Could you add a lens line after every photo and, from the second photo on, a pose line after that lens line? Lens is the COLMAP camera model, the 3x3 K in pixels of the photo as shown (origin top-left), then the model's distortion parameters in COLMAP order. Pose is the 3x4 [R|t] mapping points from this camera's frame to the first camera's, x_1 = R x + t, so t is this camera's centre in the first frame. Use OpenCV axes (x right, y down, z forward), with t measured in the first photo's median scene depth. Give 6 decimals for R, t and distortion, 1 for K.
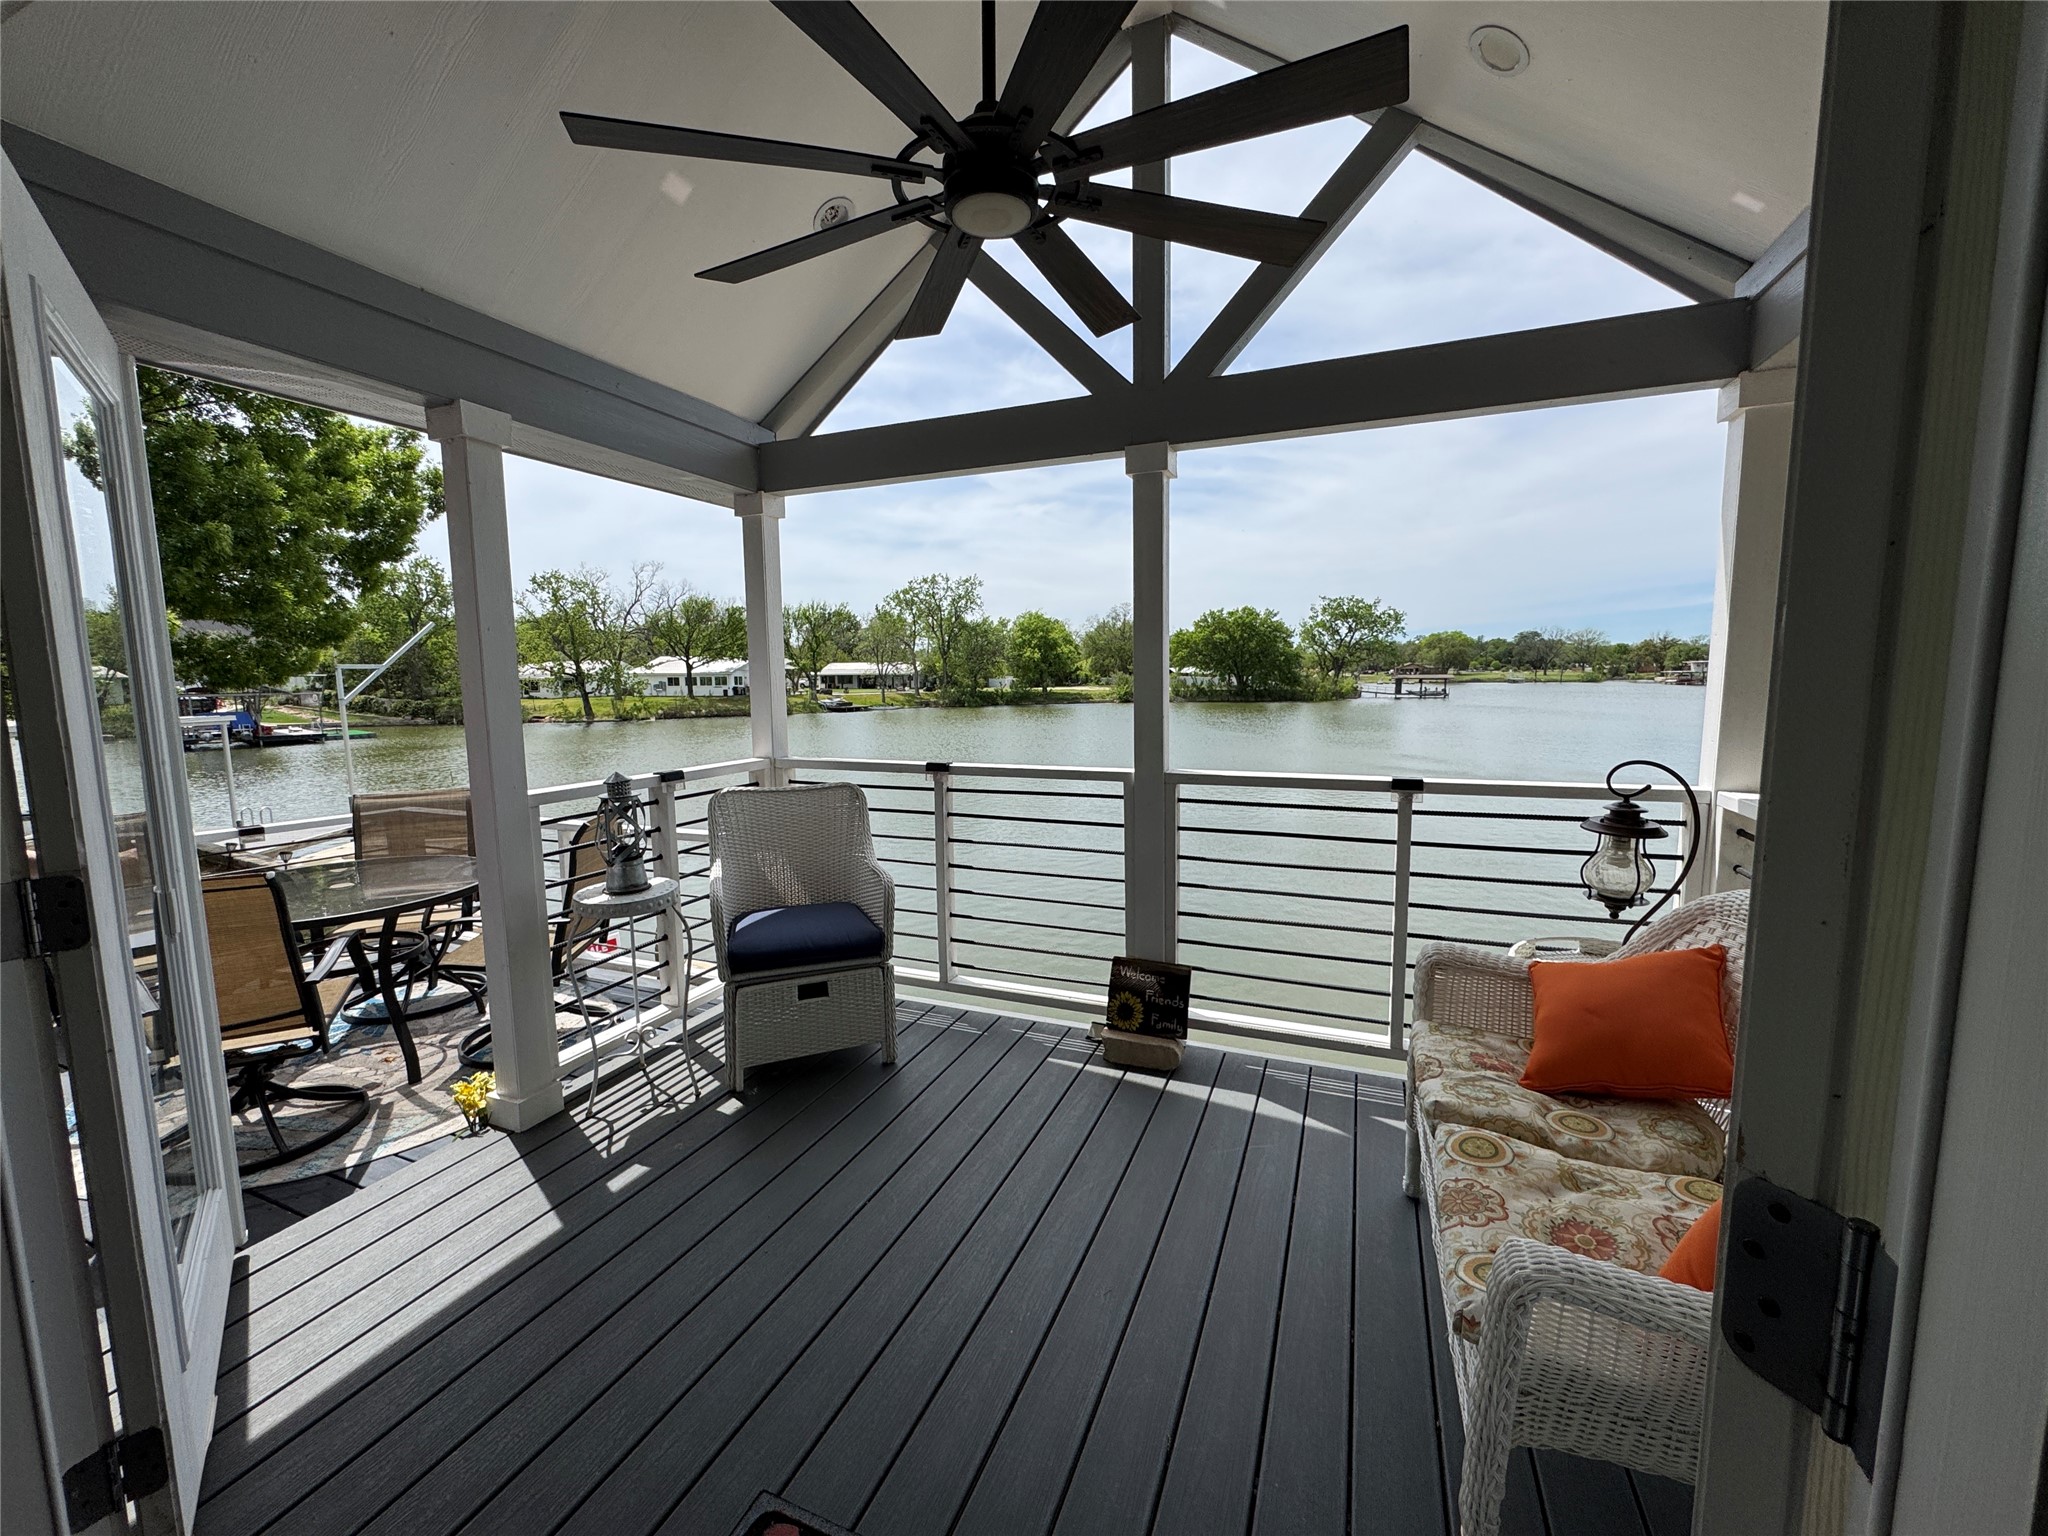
lens RADIAL K [[821.1, 0, 1017.4], [0, 821.1, 765.8], [0, 0, 1]] dist [-0.002048, 0.000253]
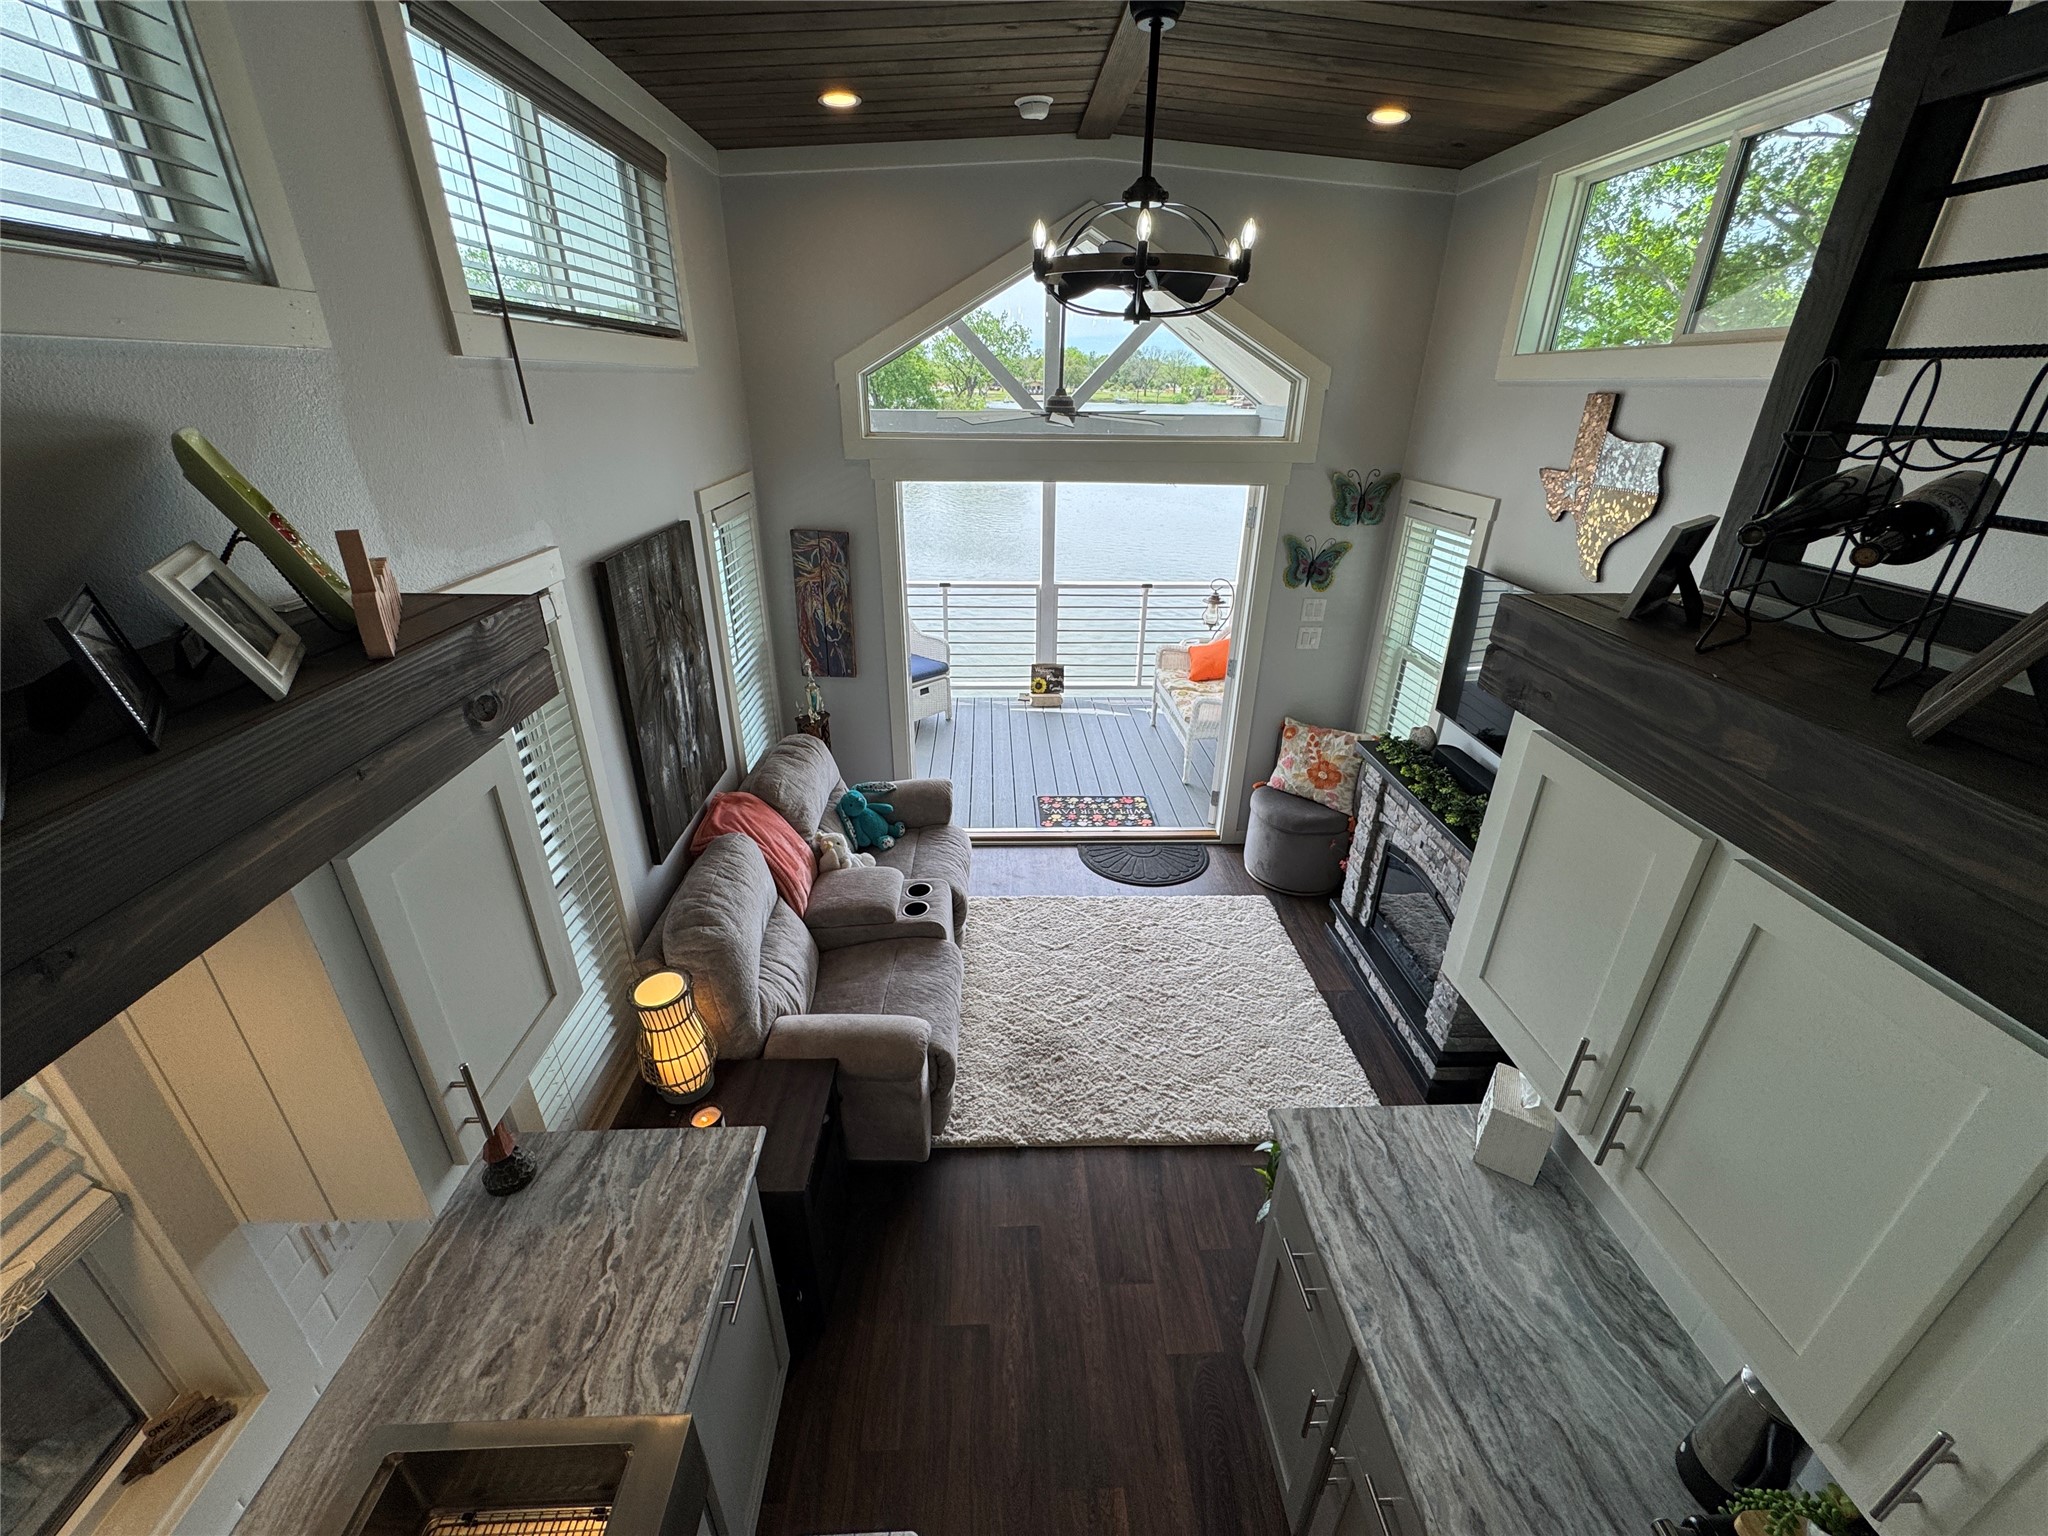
lens RADIAL K [[821.1, 0, 1012.8], [0, 821.1, 777.7], [0, 0, 1]] dist [-0.002048, 0.000253]
pose [[0.910591, -0.160621, 0.380821, -0.875333], [0.025457, 0.941444, 0.336206, -0.251375], [-0.412523, -0.296452, 0.861360, -1.093613]]
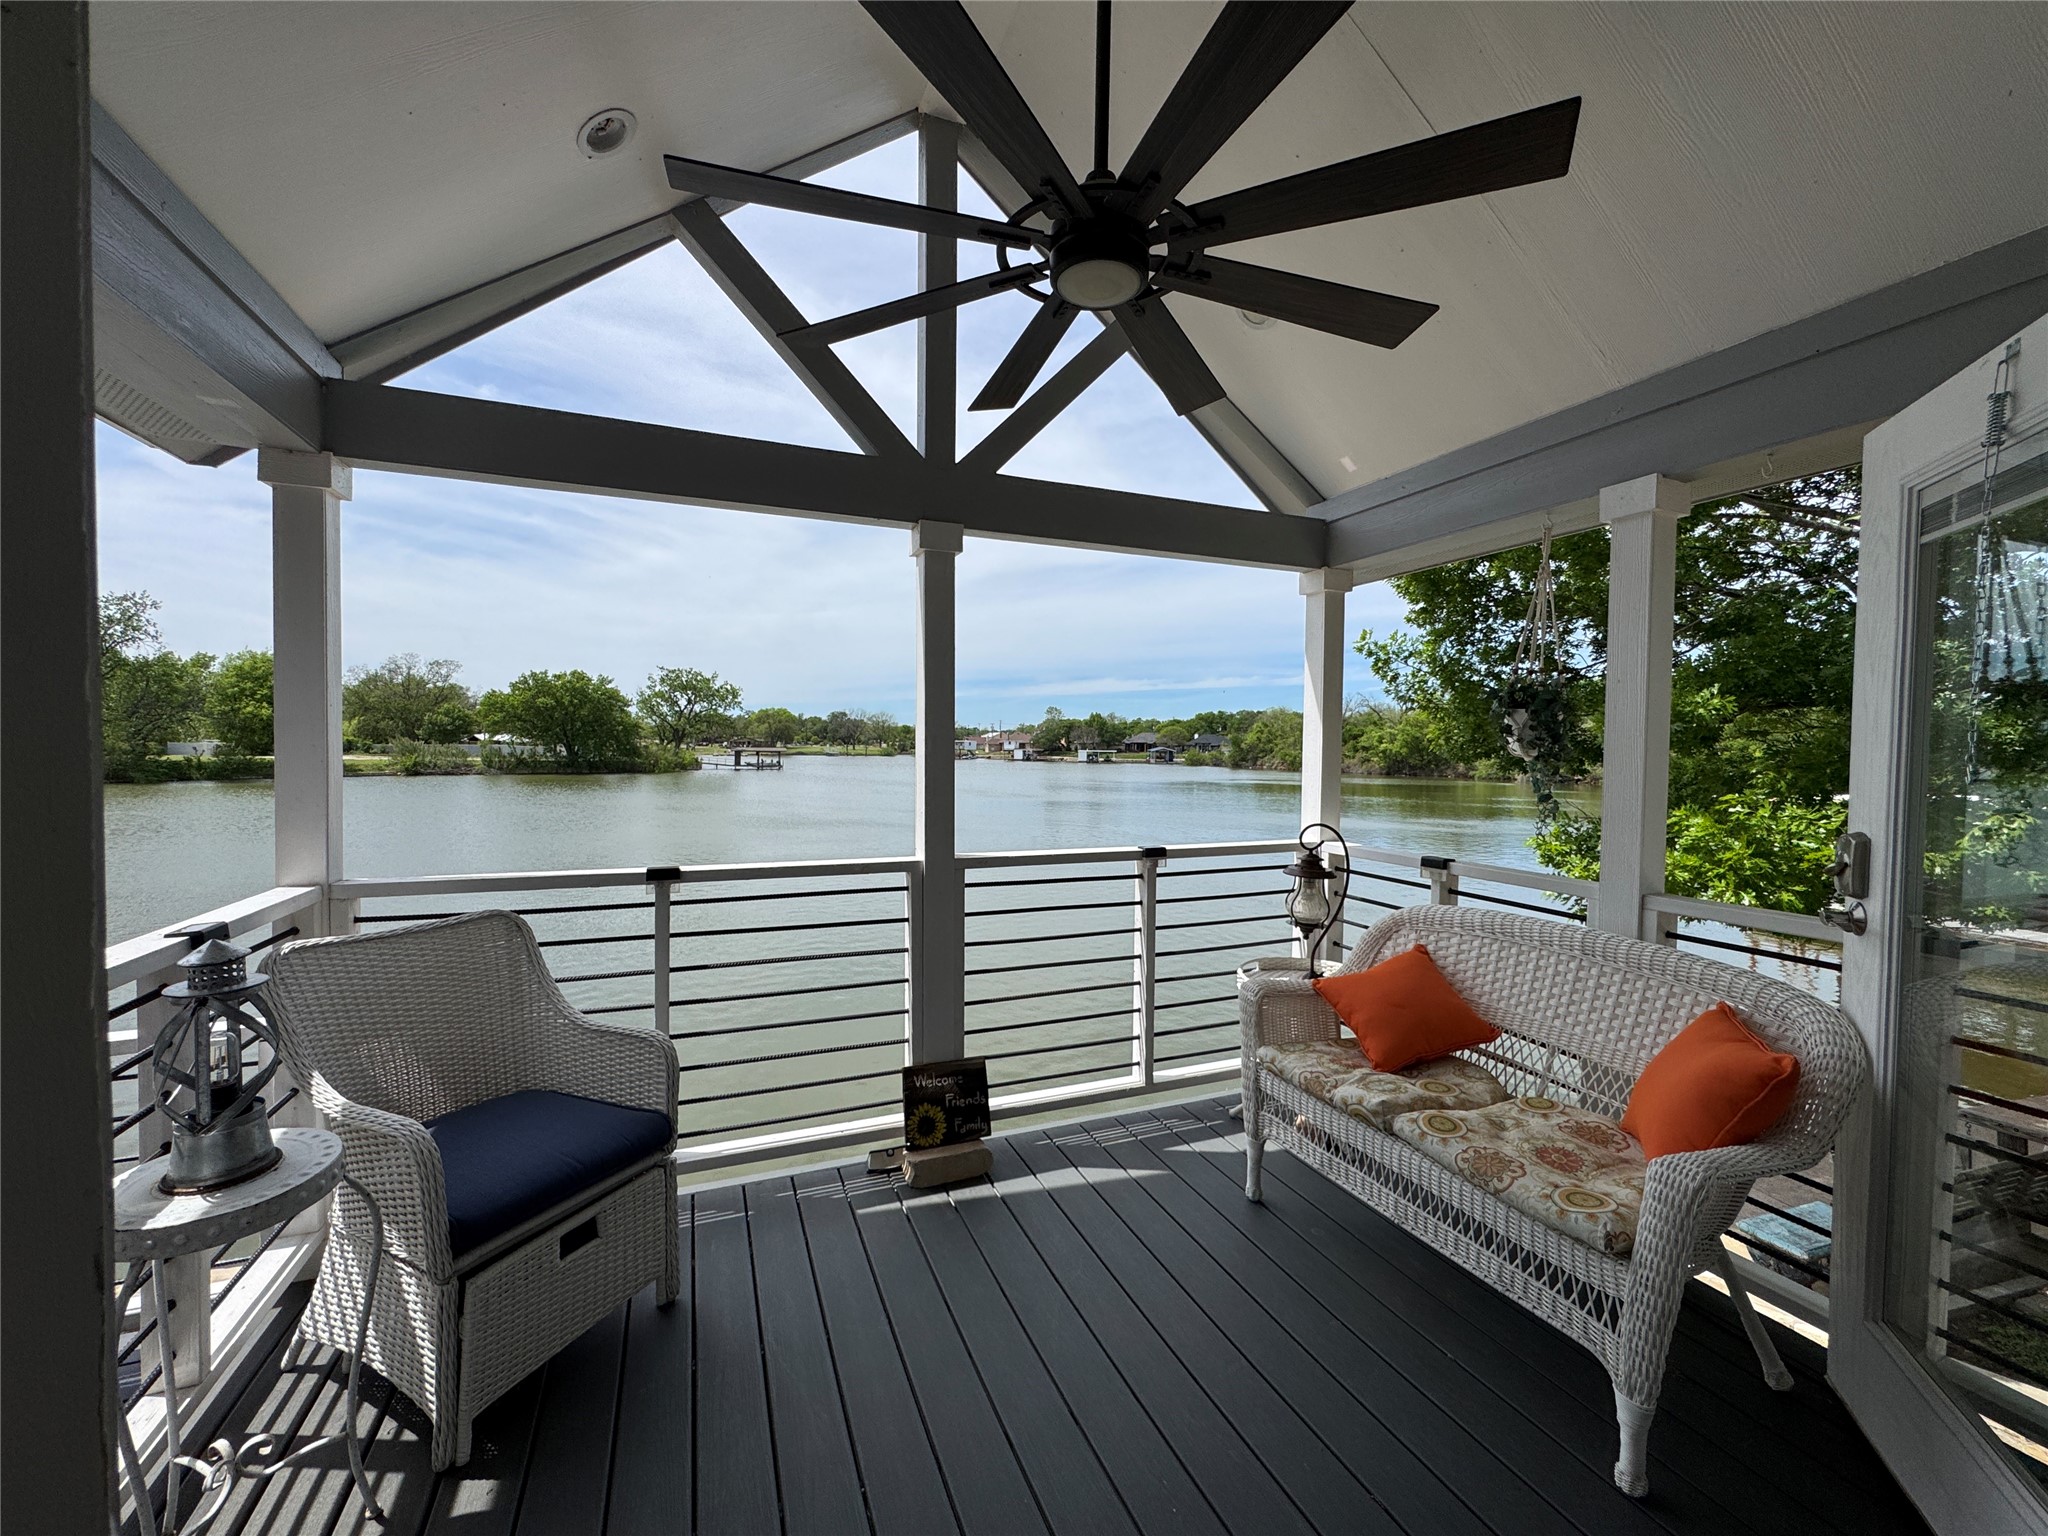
lens RADIAL K [[821.1, 0, 1025.5], [0, 821.1, 762.2], [0, 0, 1]] dist [-0.002048, 0.000253]
pose [[0.709932, 0.004950, 0.704252, -0.422277], [0.058929, 0.996051, -0.066405, -0.033486], [-0.701800, 0.088644, 0.706837, 0.240319]]
